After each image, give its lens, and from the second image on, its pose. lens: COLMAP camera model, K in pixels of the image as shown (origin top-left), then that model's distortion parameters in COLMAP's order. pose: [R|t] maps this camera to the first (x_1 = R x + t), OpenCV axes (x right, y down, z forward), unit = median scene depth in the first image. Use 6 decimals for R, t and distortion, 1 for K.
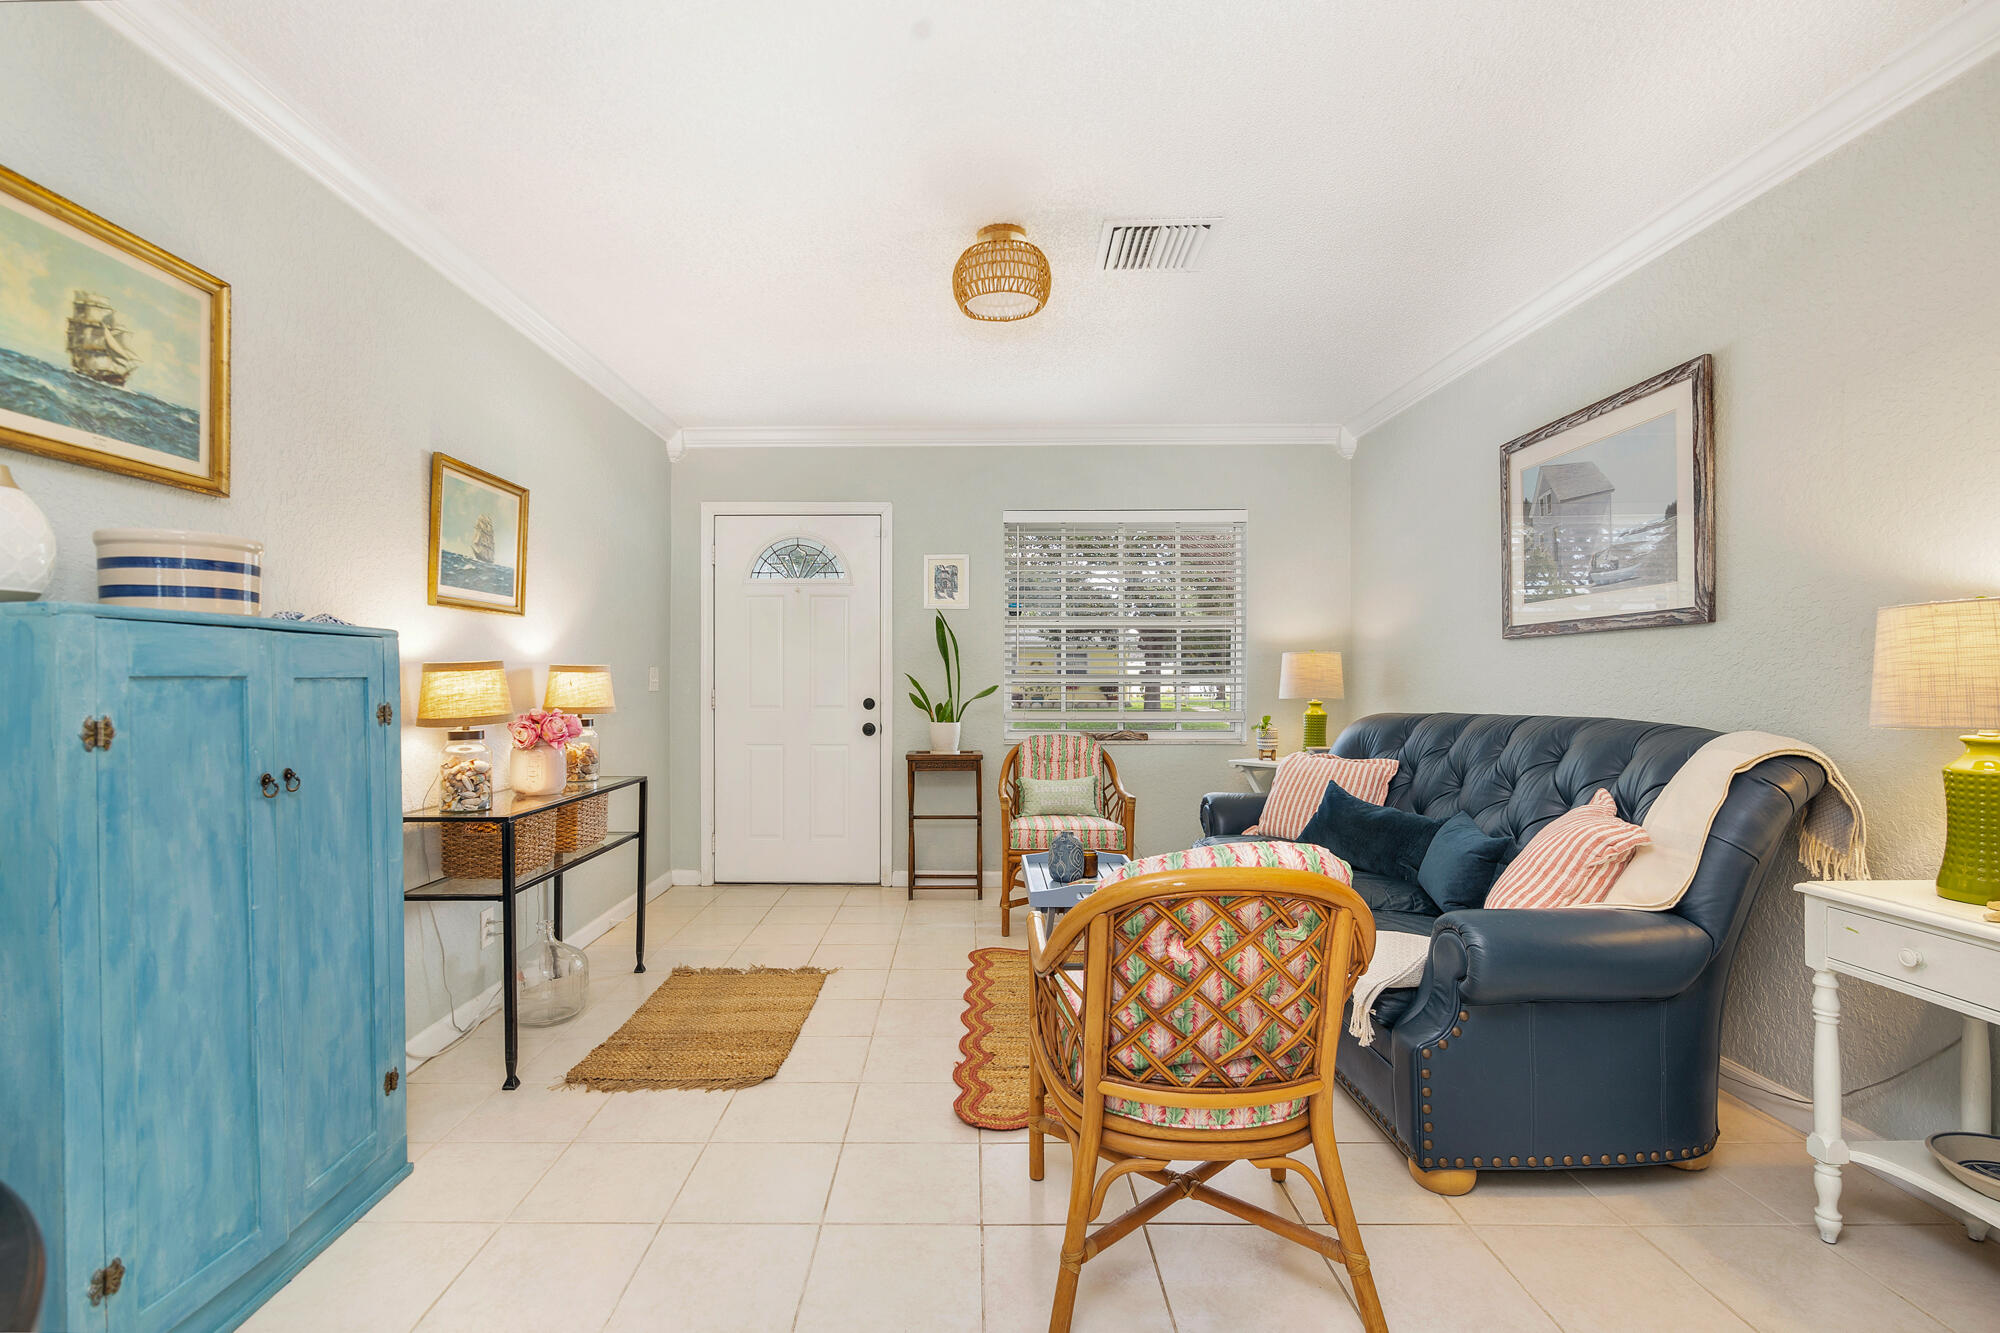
lens RADIAL K [[932.1, 0, 959.3], [0, 932.1, 676.6], [0, 0, 1]] dist [0.000173, -0.000210]
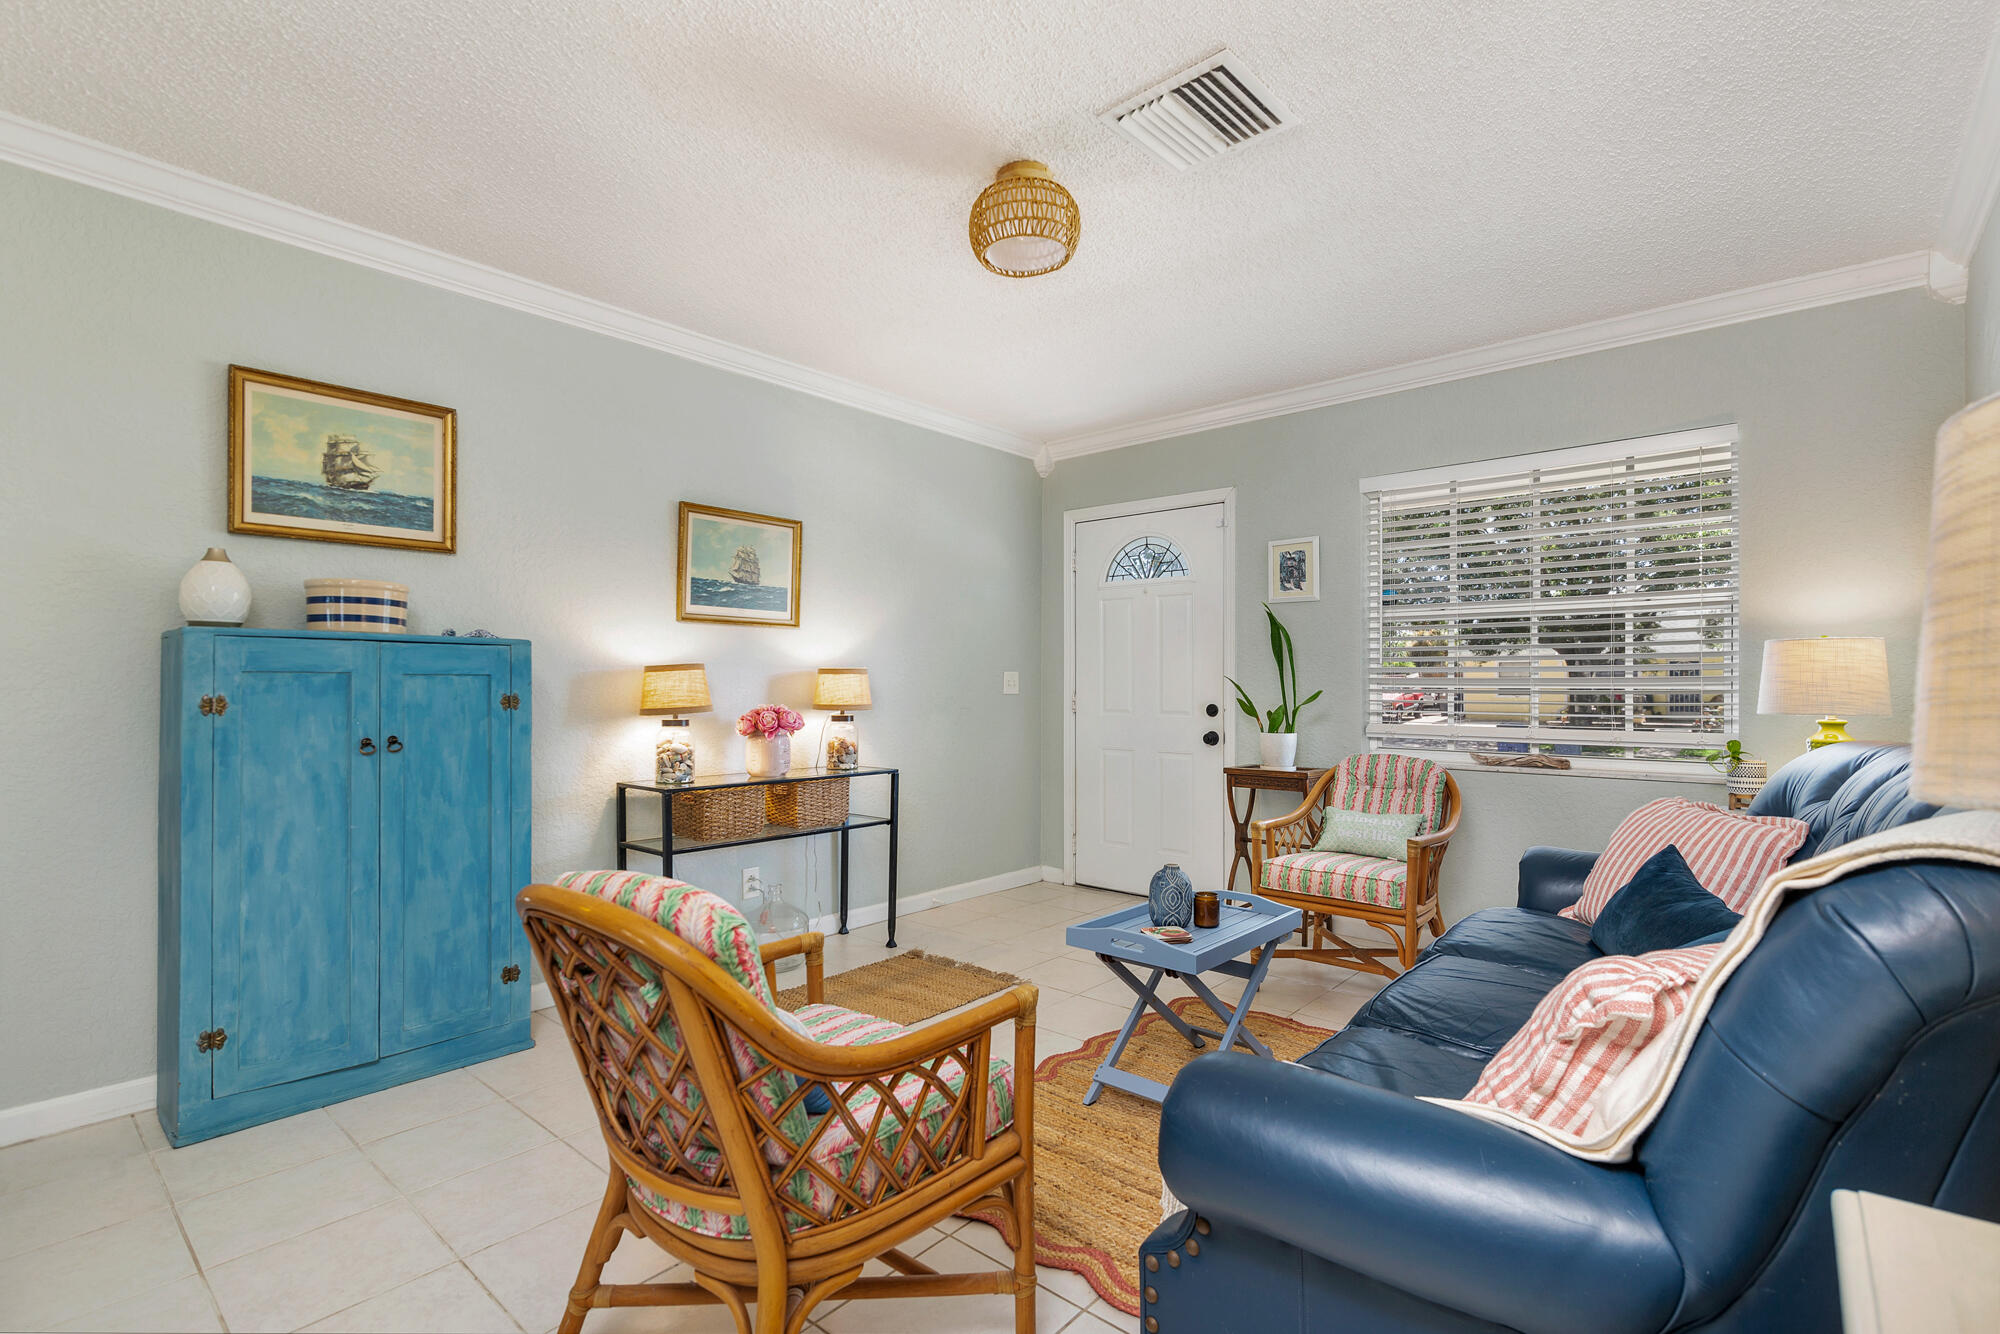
lens RADIAL K [[918.5, 0, 1008.7], [0, 918.5, 676.0], [0, 0, 1]] dist [0.000566, -0.000226]
pose [[0.762389, -0.004170, -0.647106, 0.633006], [-0.003657, 0.999936, -0.010752, 0.011245], [0.647109, 0.010563, 0.762324, 0.353104]]
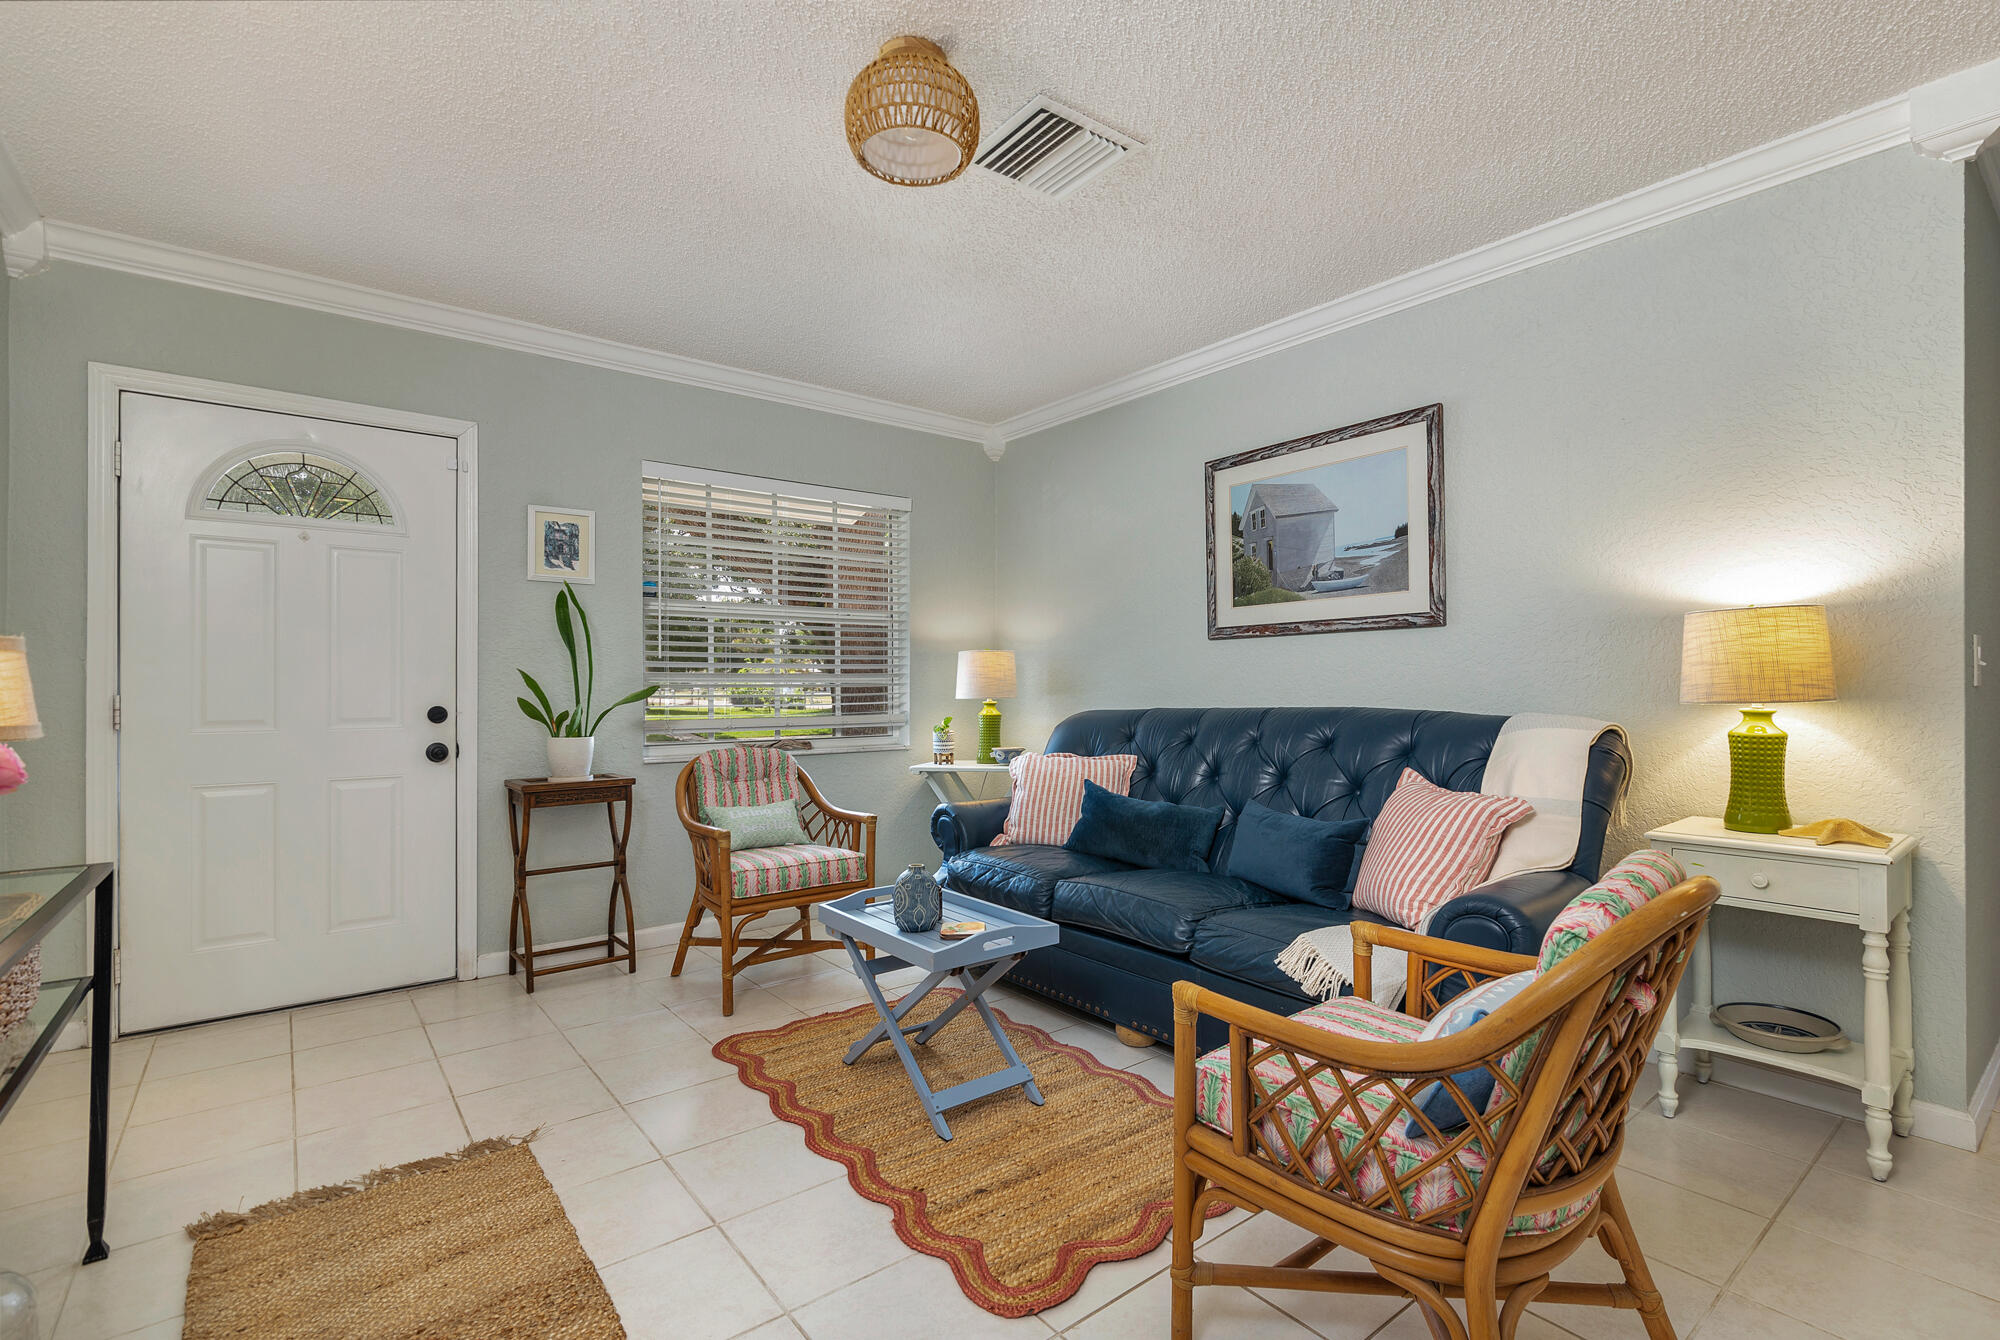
lens RADIAL K [[918.5, 0, 1008.7], [0, 918.5, 679.0], [0, 0, 1]] dist [0.000566, -0.000226]
pose [[0.774046, 0.001594, 0.633127, -0.376033], [0.003263, 0.999974, -0.006507, 0.017243], [-0.633121, 0.007103, 0.774020, 0.423631]]
